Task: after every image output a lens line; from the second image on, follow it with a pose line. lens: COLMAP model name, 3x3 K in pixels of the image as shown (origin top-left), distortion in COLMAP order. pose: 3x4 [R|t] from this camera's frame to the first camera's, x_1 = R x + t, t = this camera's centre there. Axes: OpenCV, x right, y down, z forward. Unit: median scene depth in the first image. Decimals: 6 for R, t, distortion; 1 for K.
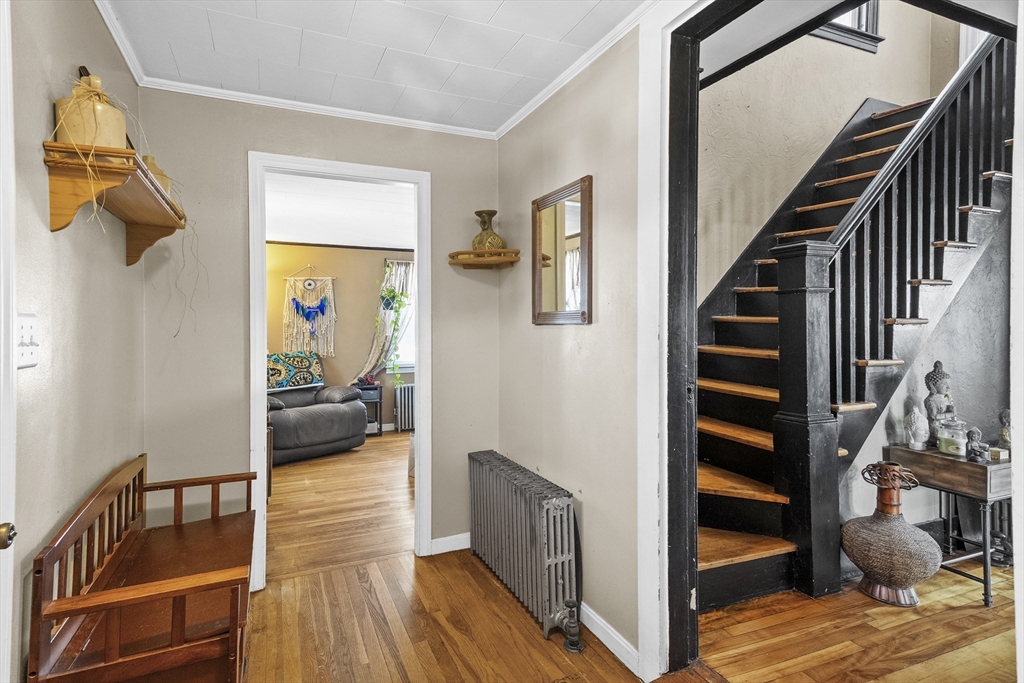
lens RADIAL K [[530.6, 0, 504.9], [0, 530.6, 329.2], [0, 0, 1]] dist [0.033213, 0.000911]
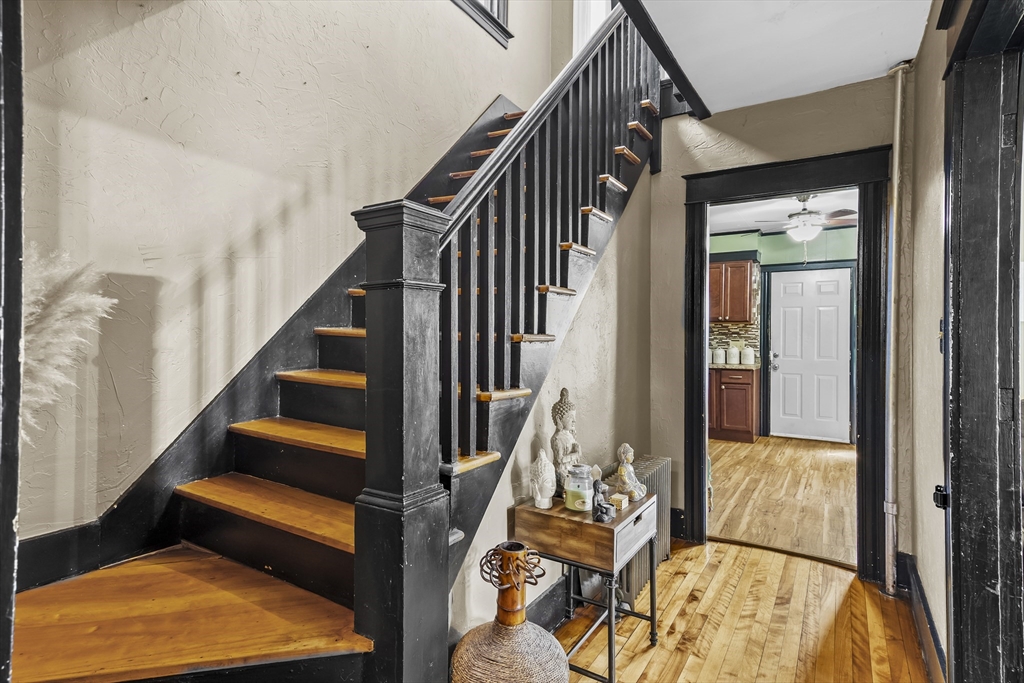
lens RADIAL K [[530.6, 0, 509.2], [0, 530.6, 338.7], [0, 0, 1]] dist [0.033213, 0.000911]
pose [[0.828146, 0.011479, 0.560395, 0.297958], [-0.007190, 0.999926, -0.009857, -0.006191], [-0.560466, 0.004134, 0.828167, 0.404850]]
